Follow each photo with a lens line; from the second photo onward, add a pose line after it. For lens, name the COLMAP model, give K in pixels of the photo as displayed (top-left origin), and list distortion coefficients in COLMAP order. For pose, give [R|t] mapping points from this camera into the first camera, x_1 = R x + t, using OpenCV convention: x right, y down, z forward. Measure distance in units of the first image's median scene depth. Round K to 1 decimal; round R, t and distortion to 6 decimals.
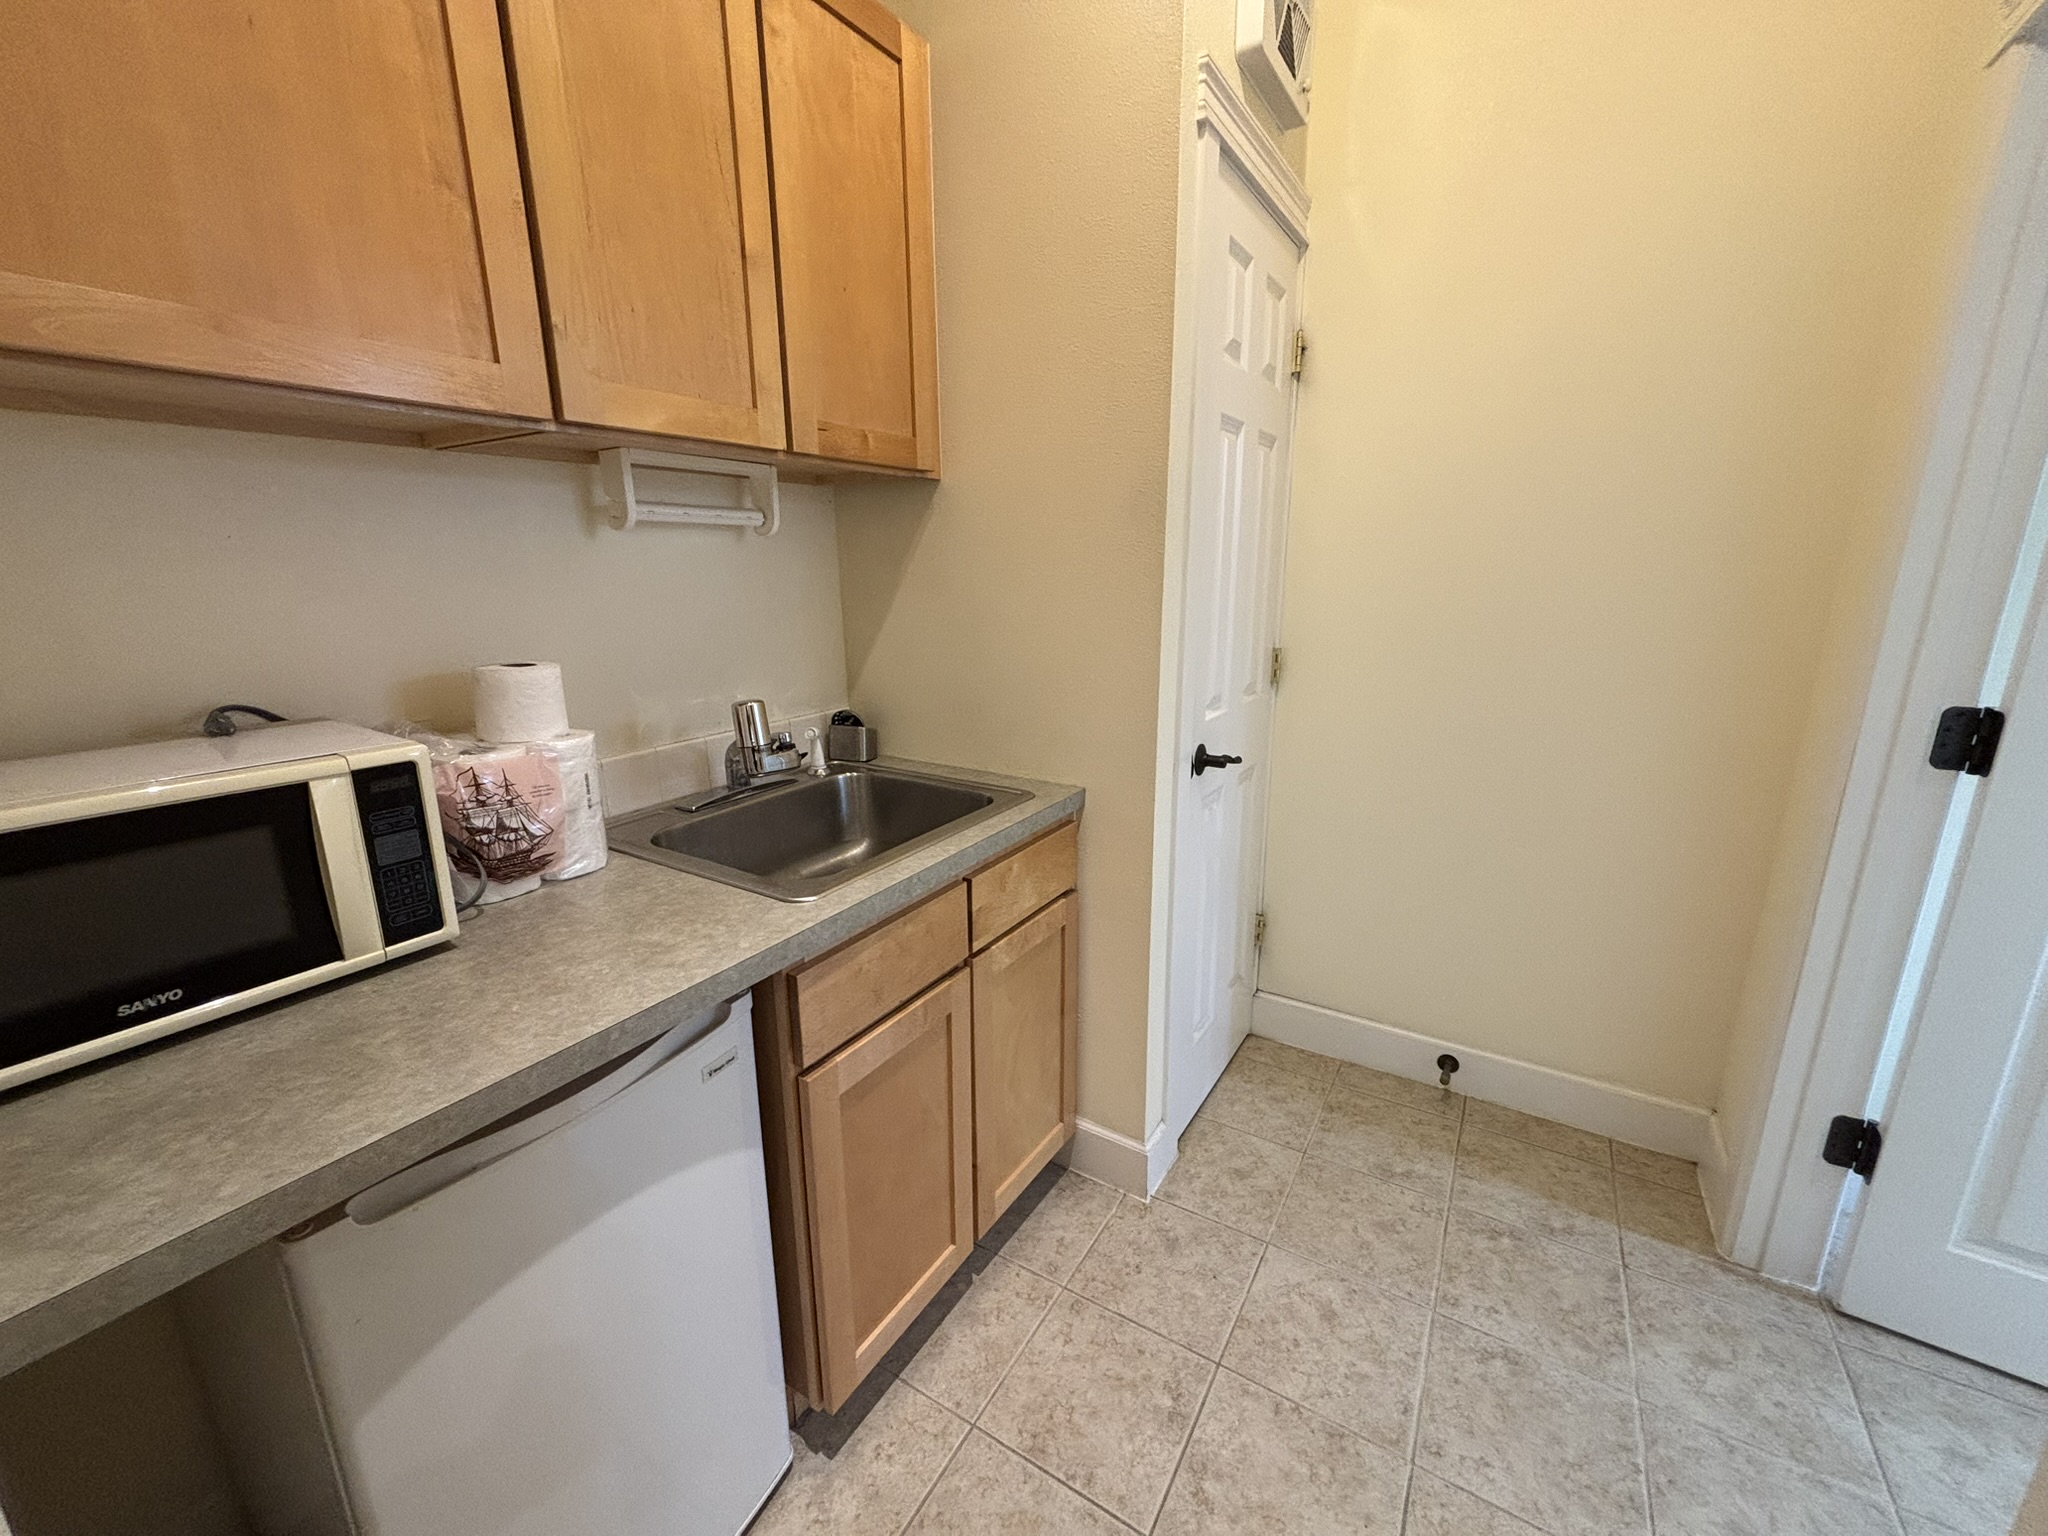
lens RADIAL K [[827.6, 0, 1024.0], [0, 827.6, 768.0], [0, 0, 1]] dist [0.019881, -0.017772]
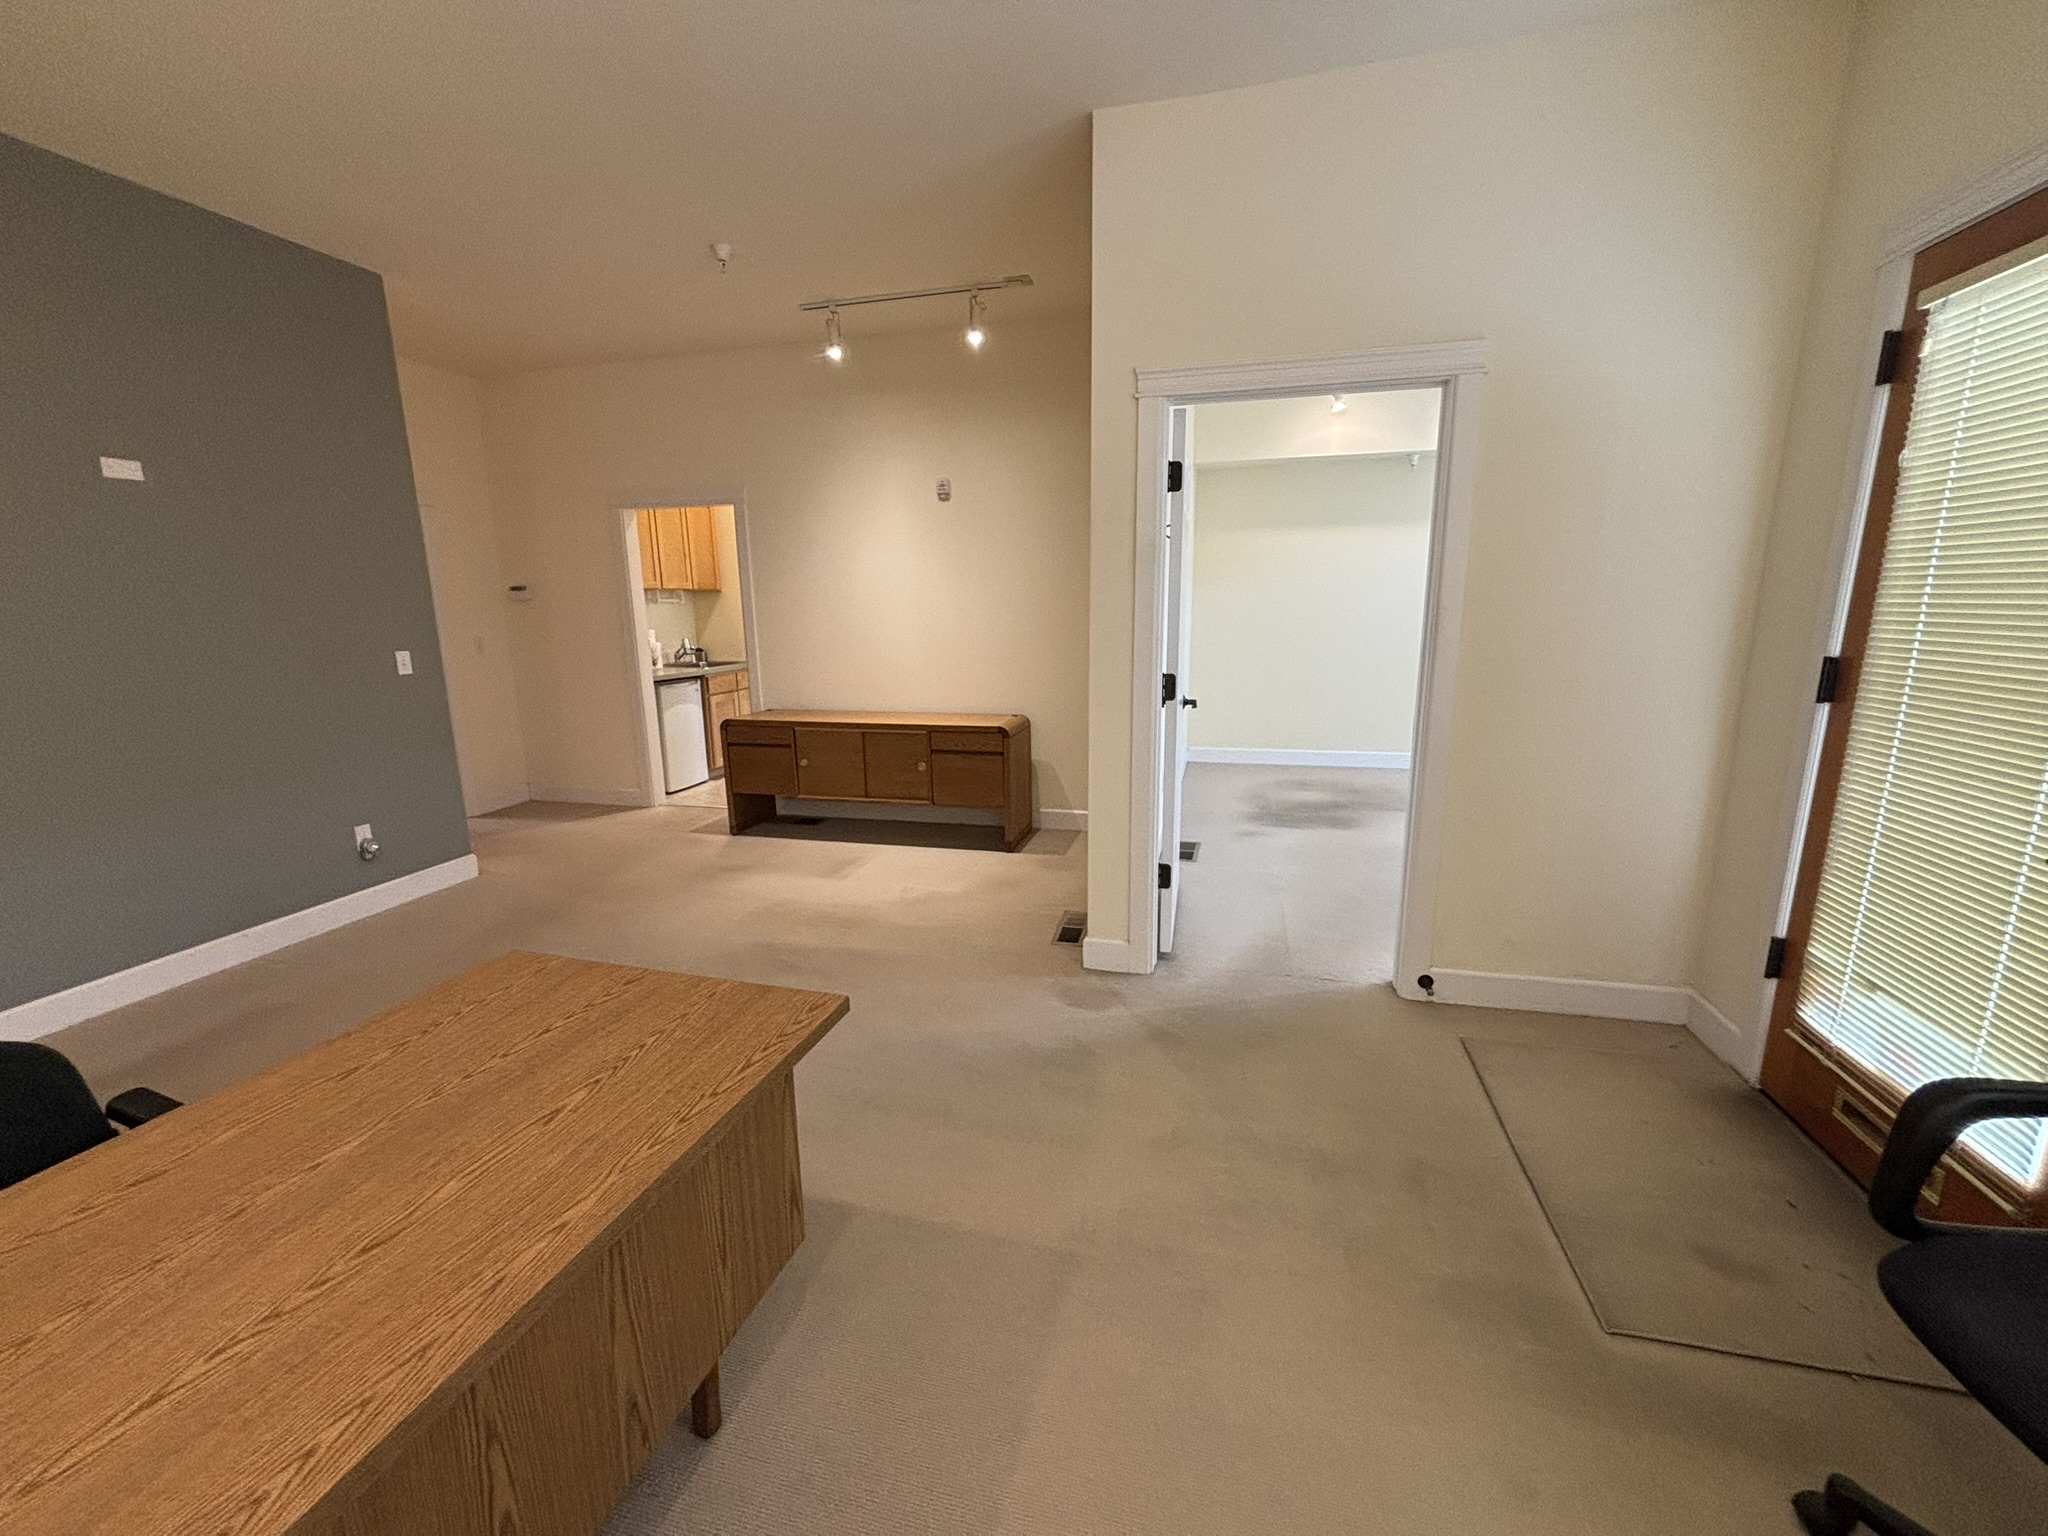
lens RADIAL K [[825.4, 0, 1024.0], [0, 825.4, 768.0], [0, 0, 1]] dist [-0.000379, -0.000228]
pose [[0.954144, -0.065616, 0.292068, 0.098585], [0.079812, 0.996125, -0.036943, 1.020094], [-0.288512, 0.058560, 0.955684, -4.202770]]
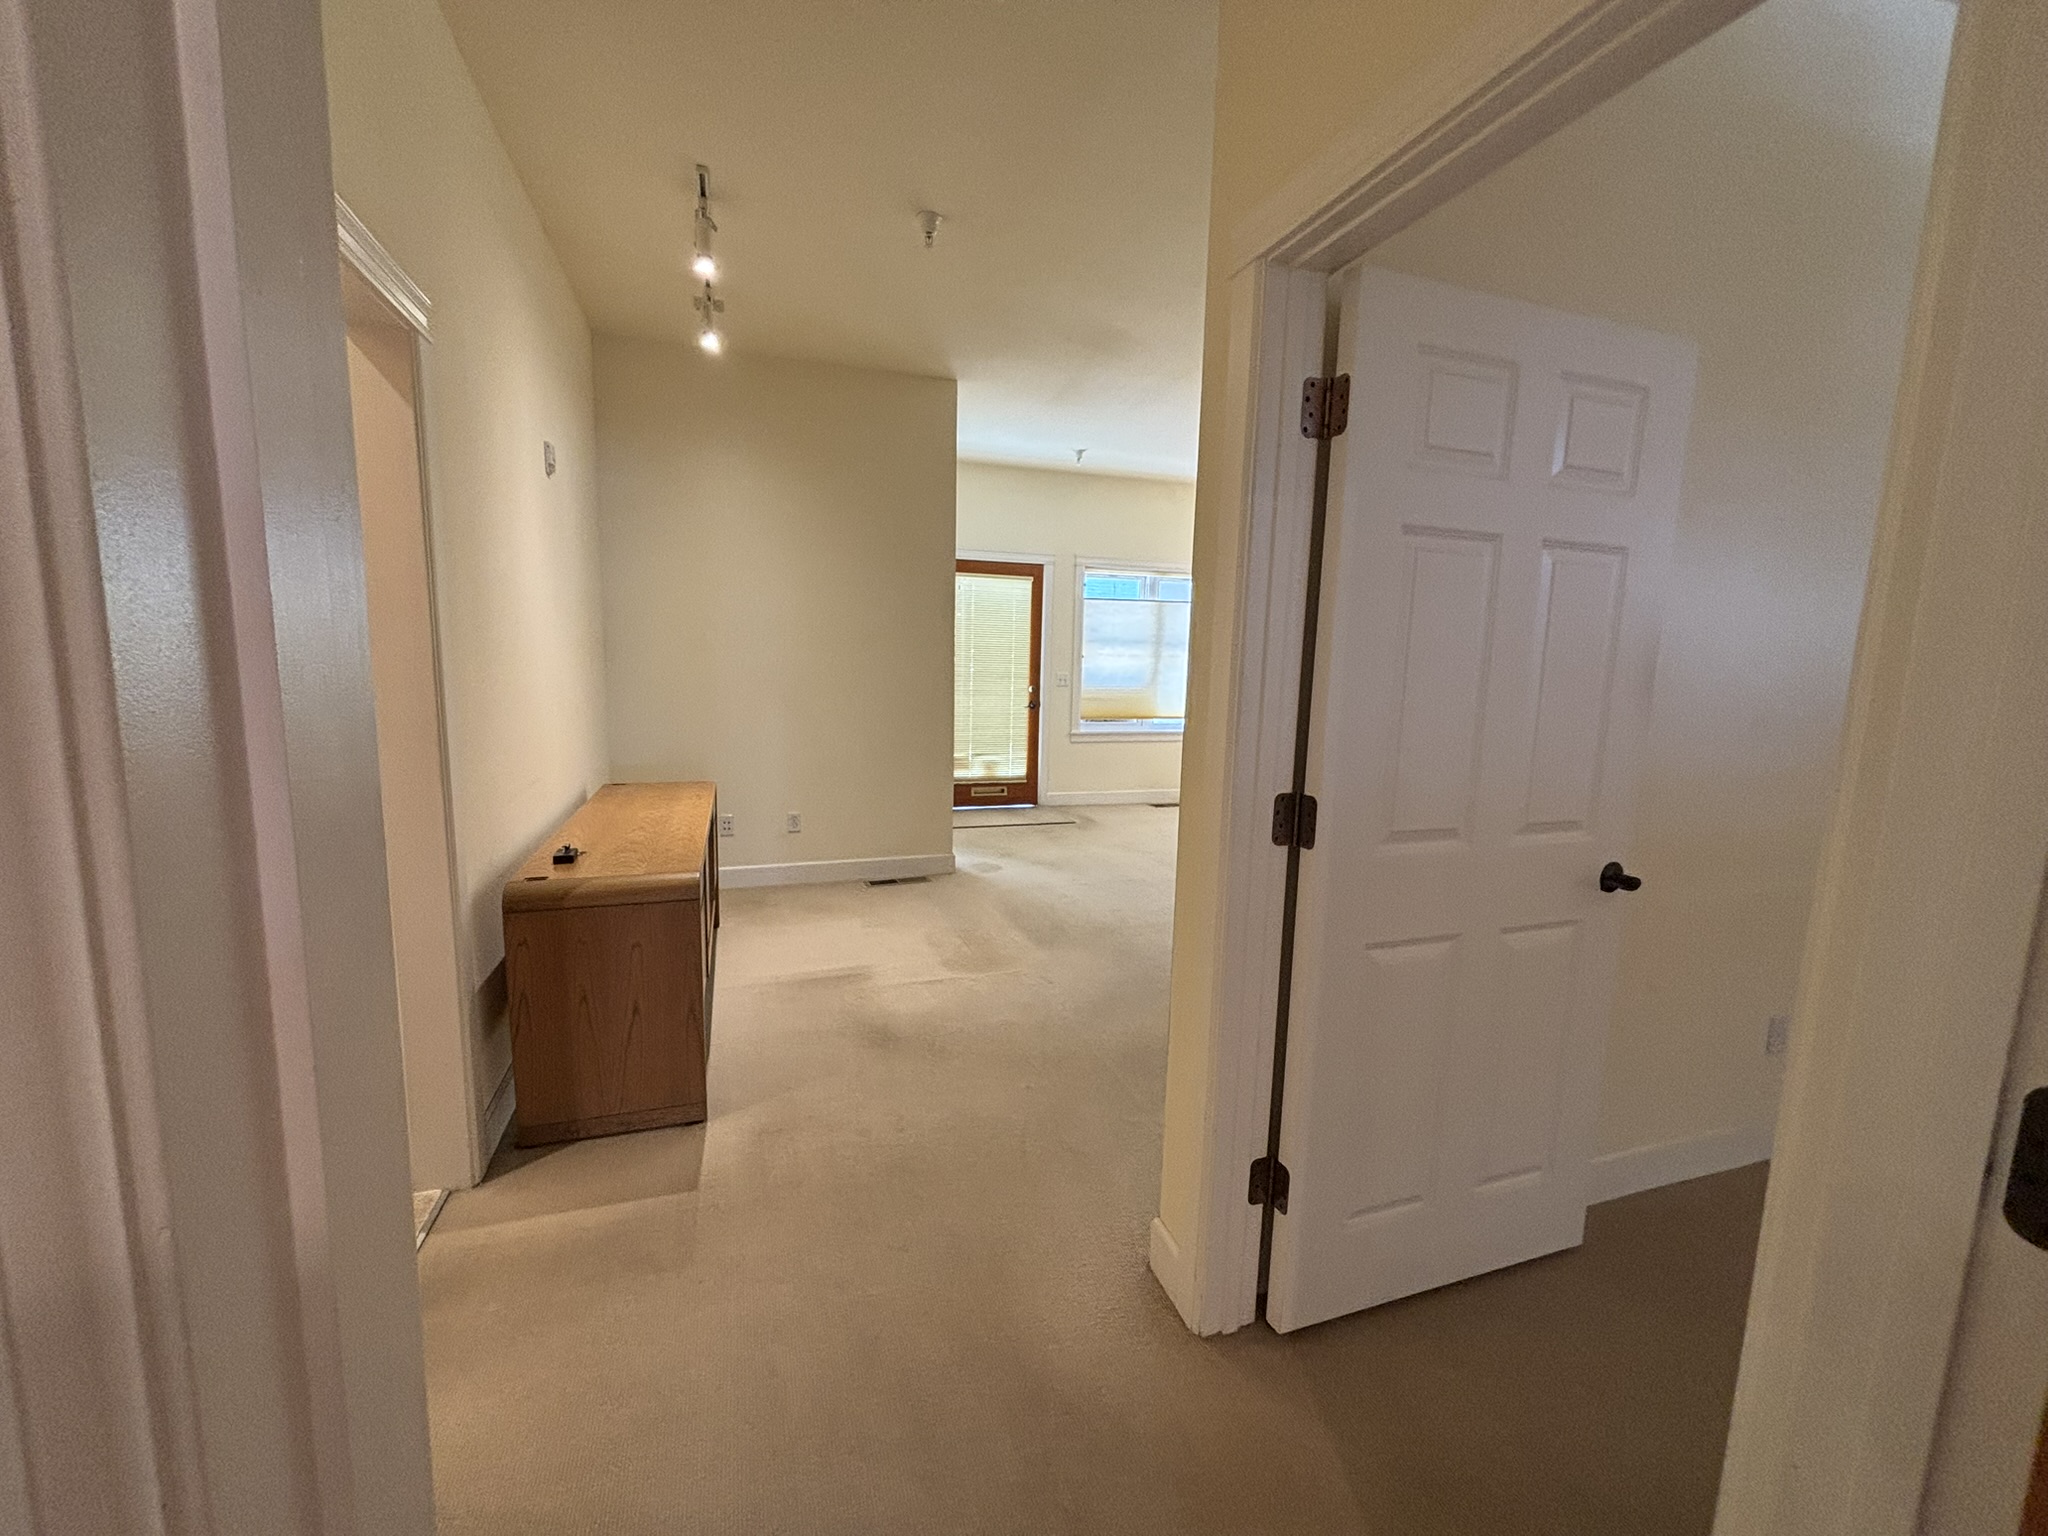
lens RADIAL K [[814.9, 0, 1024.0], [0, 814.9, 768.0], [0, 0, 1]] dist [-0.000553, -0.000098]
pose [[-0.777838, -0.093786, 0.621427, -1.599256], [0.137209, 0.939606, 0.313550, -0.057130], [-0.613303, 0.329157, -0.717994, 0.313050]]
